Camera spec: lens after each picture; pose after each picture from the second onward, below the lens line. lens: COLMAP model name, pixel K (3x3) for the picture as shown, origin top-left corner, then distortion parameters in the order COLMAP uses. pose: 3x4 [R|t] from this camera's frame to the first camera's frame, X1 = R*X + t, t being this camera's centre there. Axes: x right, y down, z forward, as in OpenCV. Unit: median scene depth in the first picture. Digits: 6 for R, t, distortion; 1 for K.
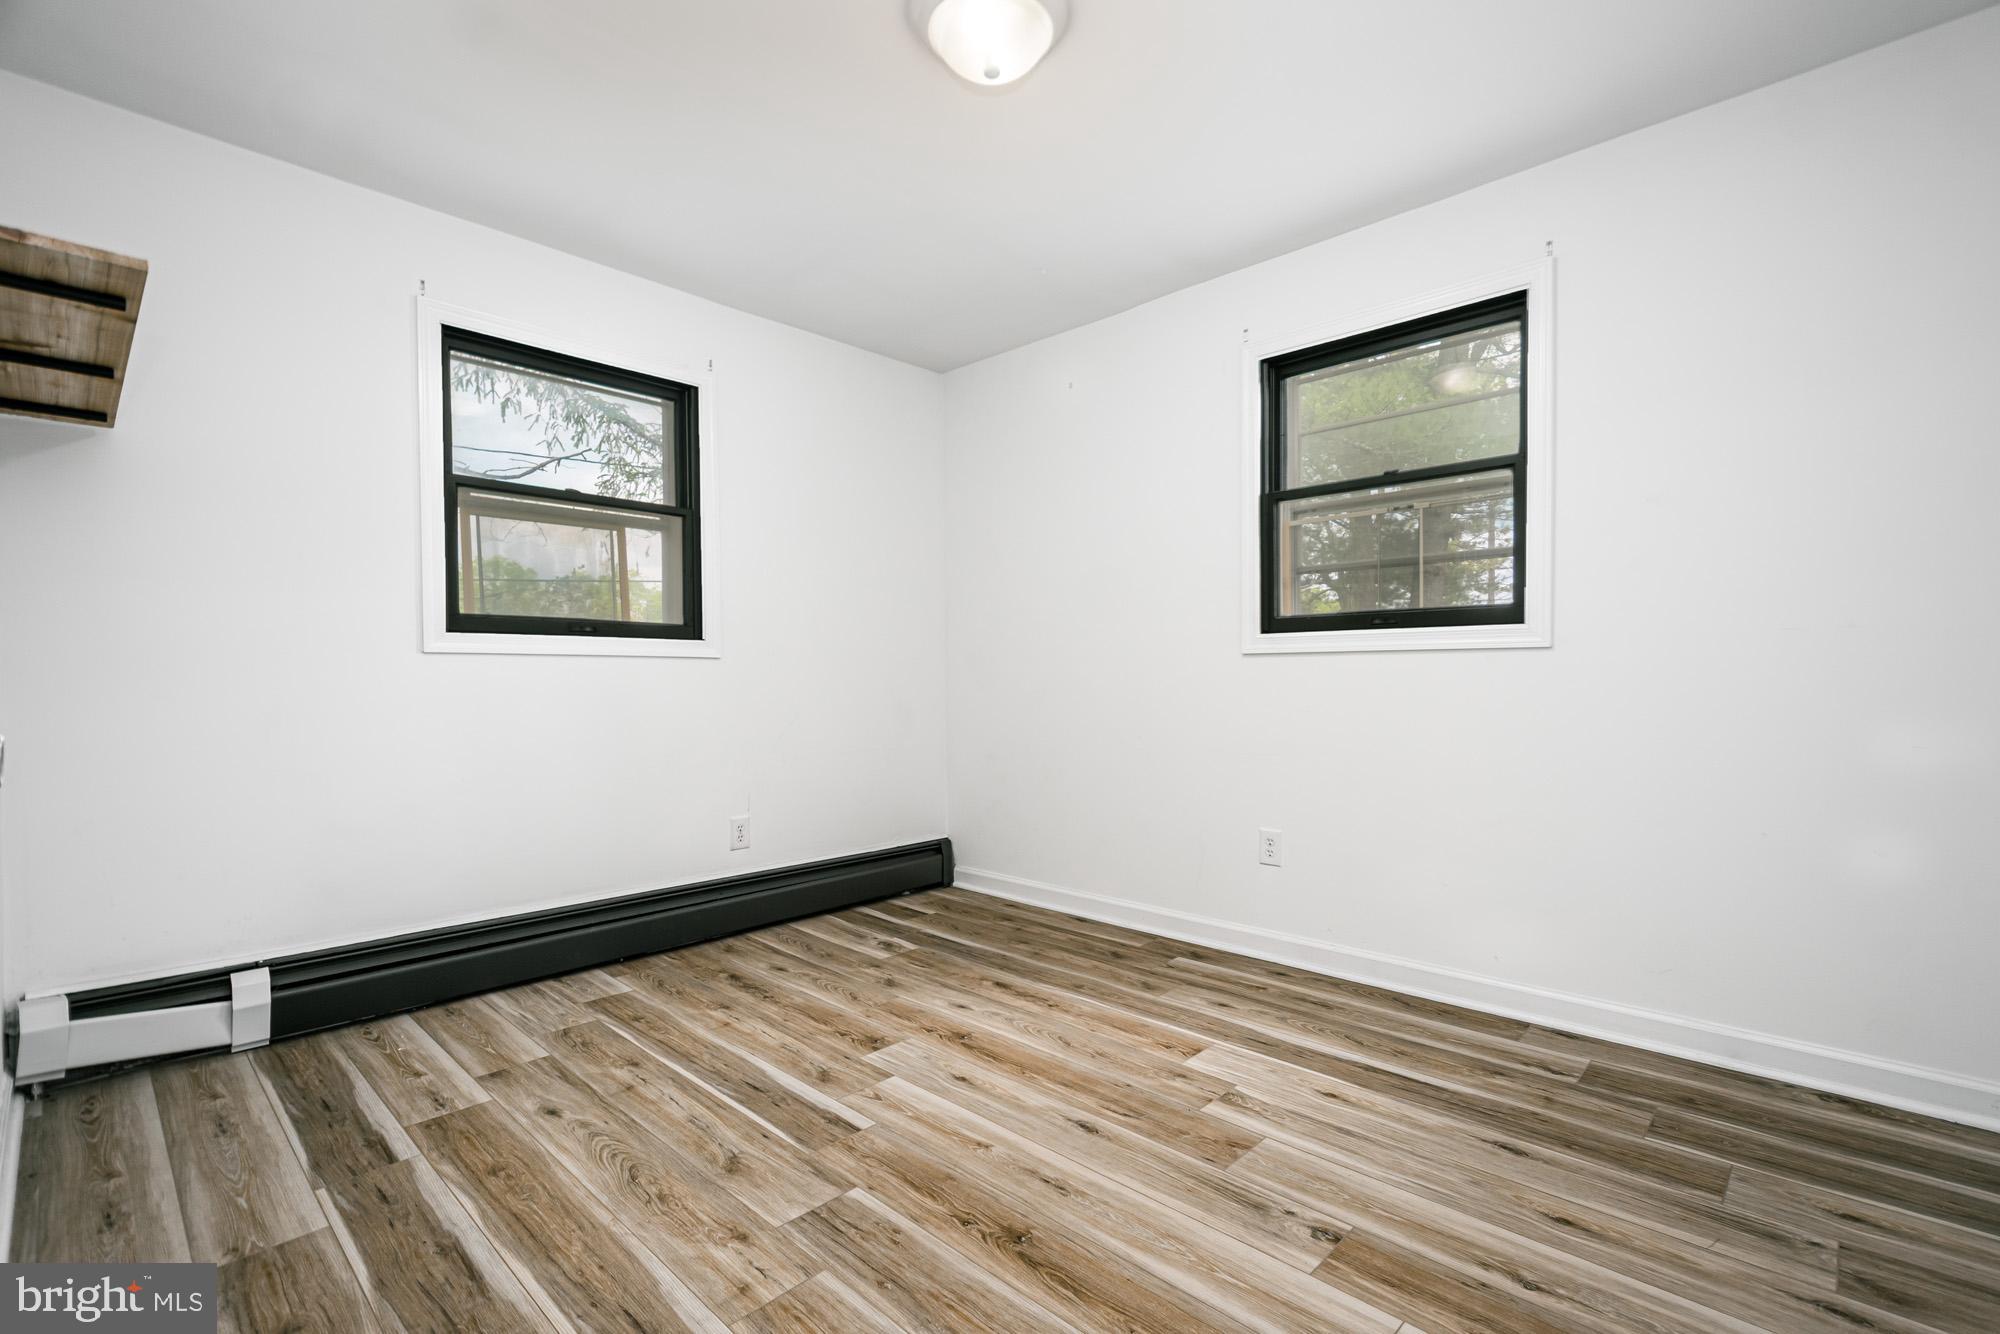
lens RADIAL K [[883.6, 0, 1014.7], [0, 883.6, 689.9], [0, 0, 1]] dist [0.010181, -0.001128]
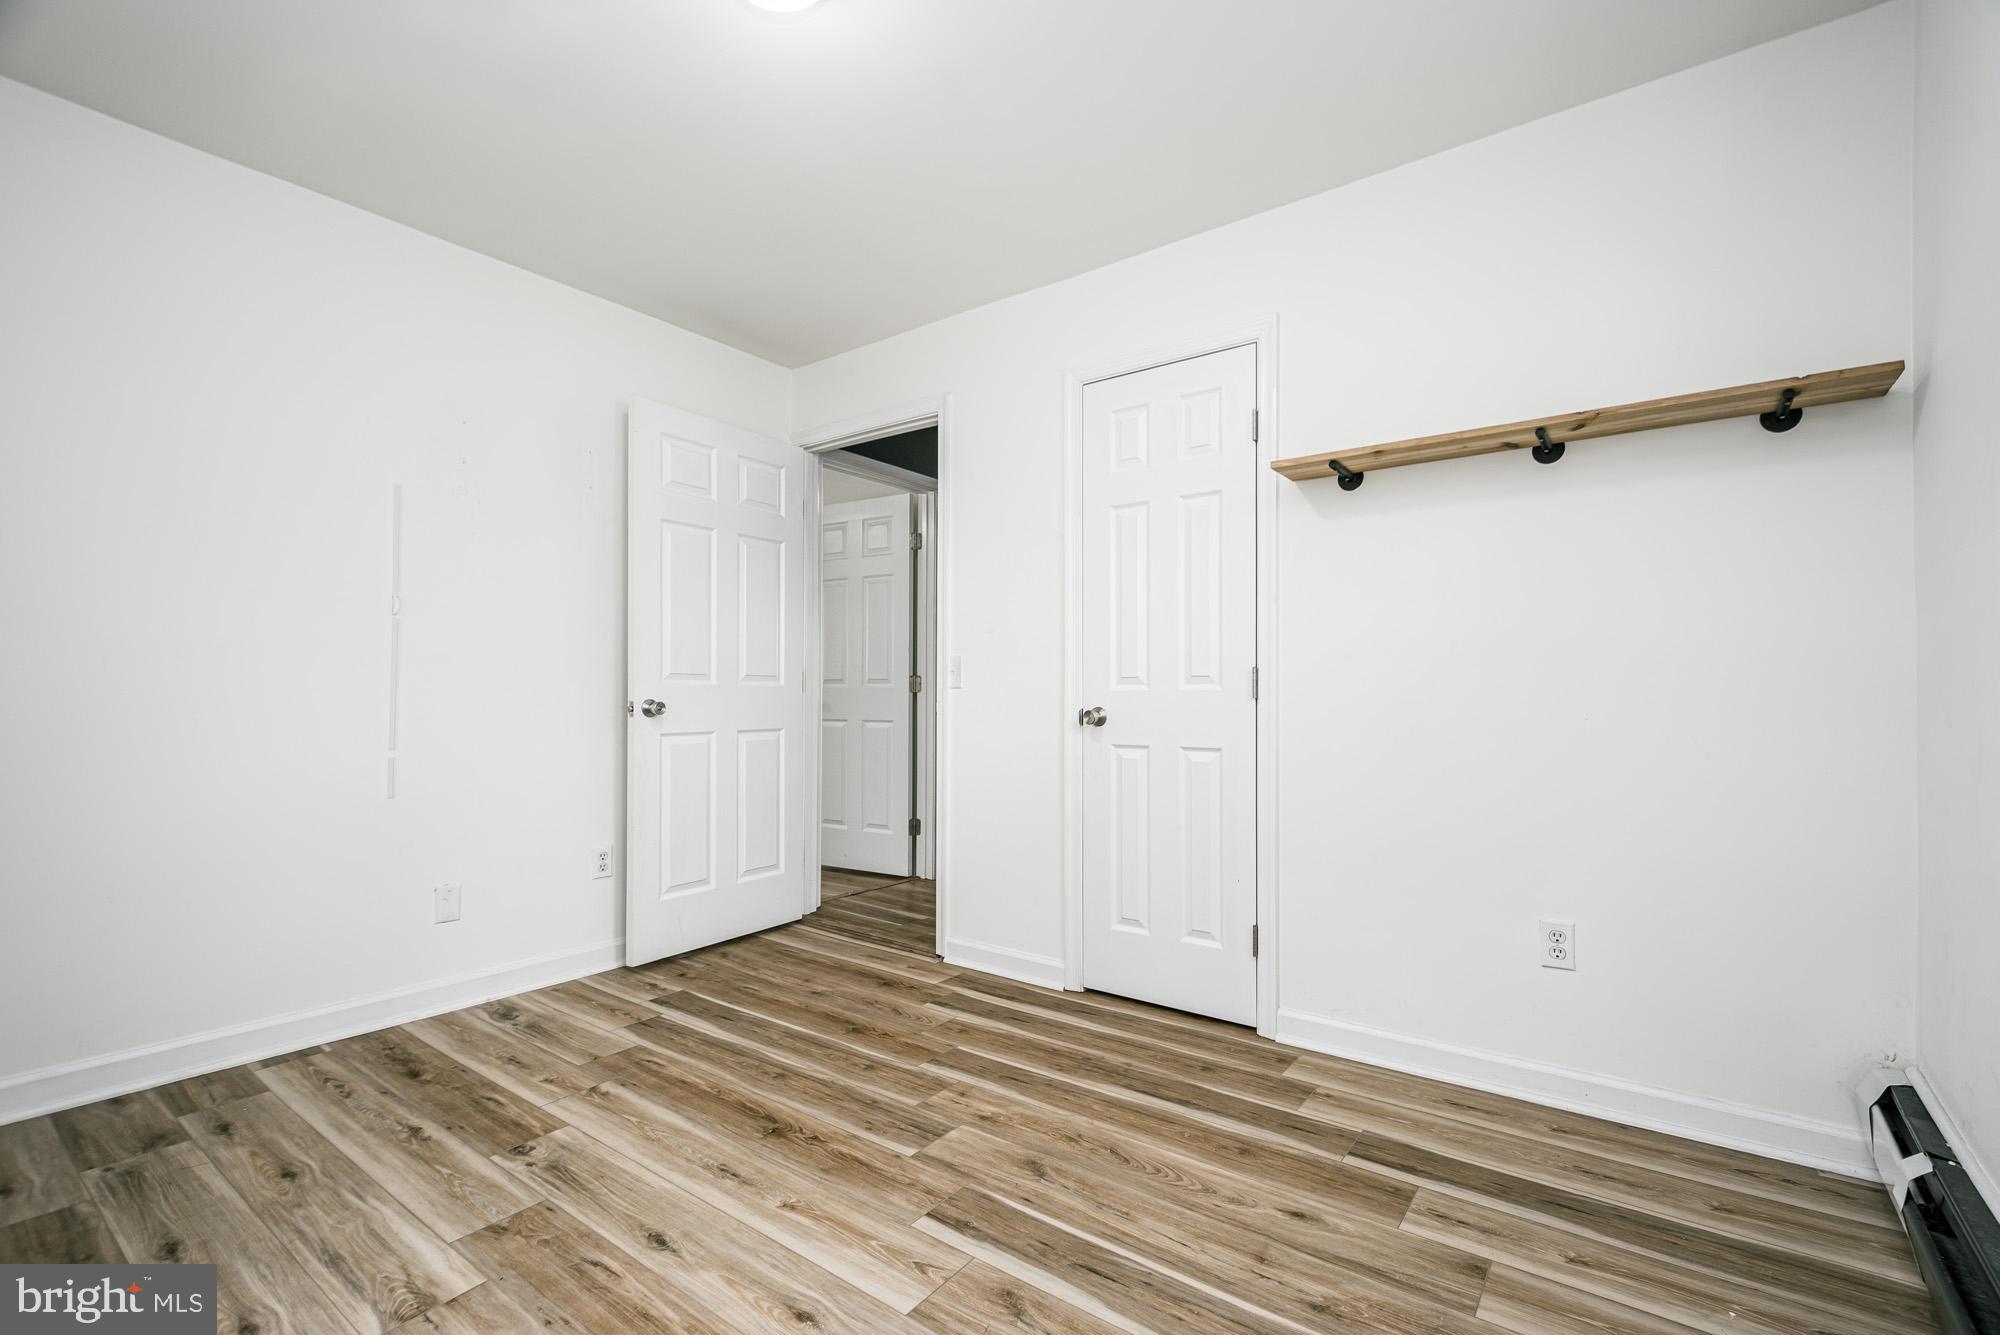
lens RADIAL K [[883.6, 0, 1014.7], [0, 883.6, 690.4], [0, 0, 1]] dist [0.010181, -0.001128]
pose [[-0.992758, 0.001976, -0.120115, -0.167028], [0.000709, 0.999944, 0.010590, -0.042201], [0.120129, 0.010428, -0.992704, 2.024416]]
